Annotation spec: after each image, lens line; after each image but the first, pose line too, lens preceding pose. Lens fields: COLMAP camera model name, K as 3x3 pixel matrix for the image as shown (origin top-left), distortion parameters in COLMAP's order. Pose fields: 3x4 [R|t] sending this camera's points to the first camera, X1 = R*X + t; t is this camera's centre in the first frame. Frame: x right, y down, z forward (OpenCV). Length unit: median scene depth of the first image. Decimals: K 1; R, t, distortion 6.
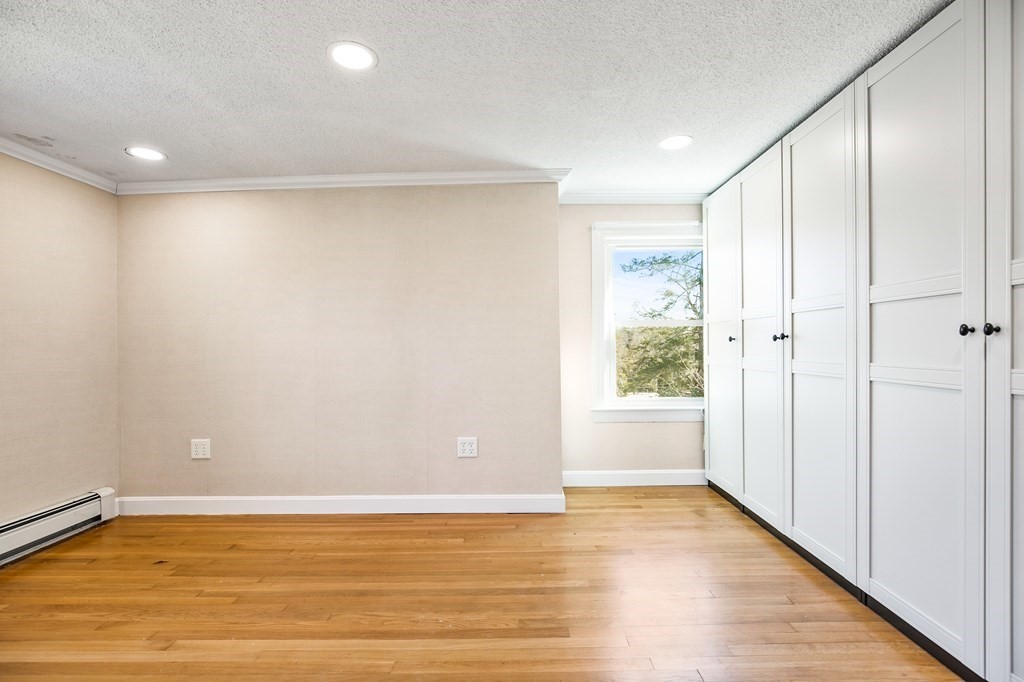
lens RADIAL K [[467.2, 0, 510.3], [0, 467.2, 348.9], [0, 0, 1]] dist [-0.009103, 0.001715]
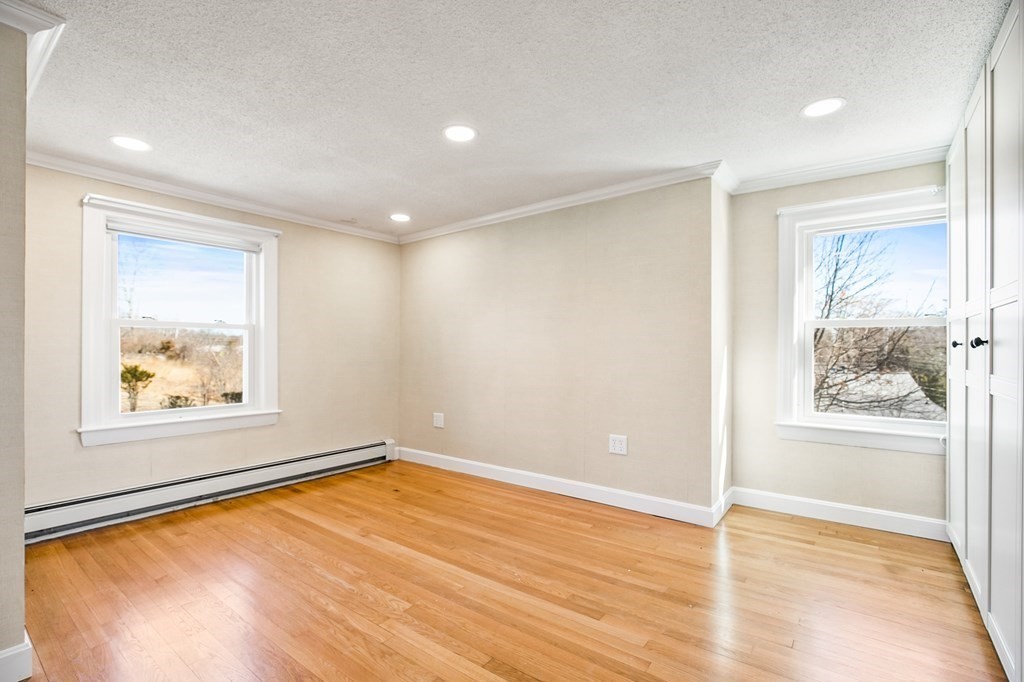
lens RADIAL K [[467.2, 0, 510.3], [0, 467.2, 348.9], [0, 0, 1]] dist [-0.009103, 0.001715]
pose [[0.803694, 0.013128, -0.594898, 0.364496], [-0.013129, 0.999904, 0.004327, -0.007907], [0.594898, 0.004333, 0.803790, 0.003694]]
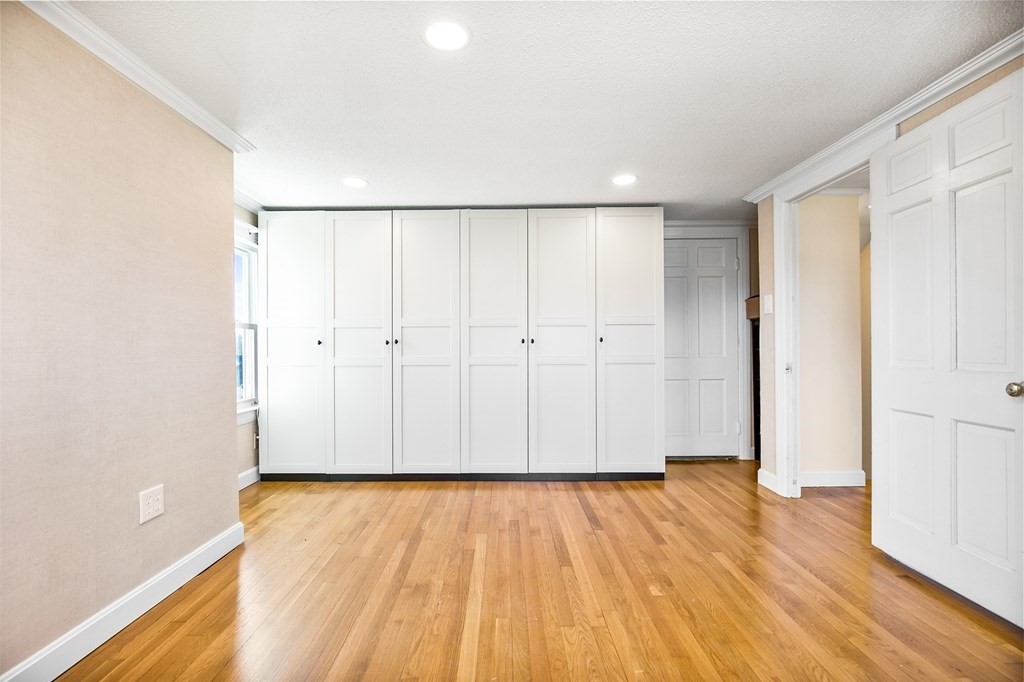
lens RADIAL K [[467.2, 0, 510.3], [0, 467.2, 348.9], [0, 0, 1]] dist [-0.009103, 0.001715]
pose [[-0.020930, 0.006336, 0.999761, -0.796523], [0.011757, 0.999912, -0.006091, 0.009124], [-0.999712, 0.011627, -0.021003, 0.557741]]
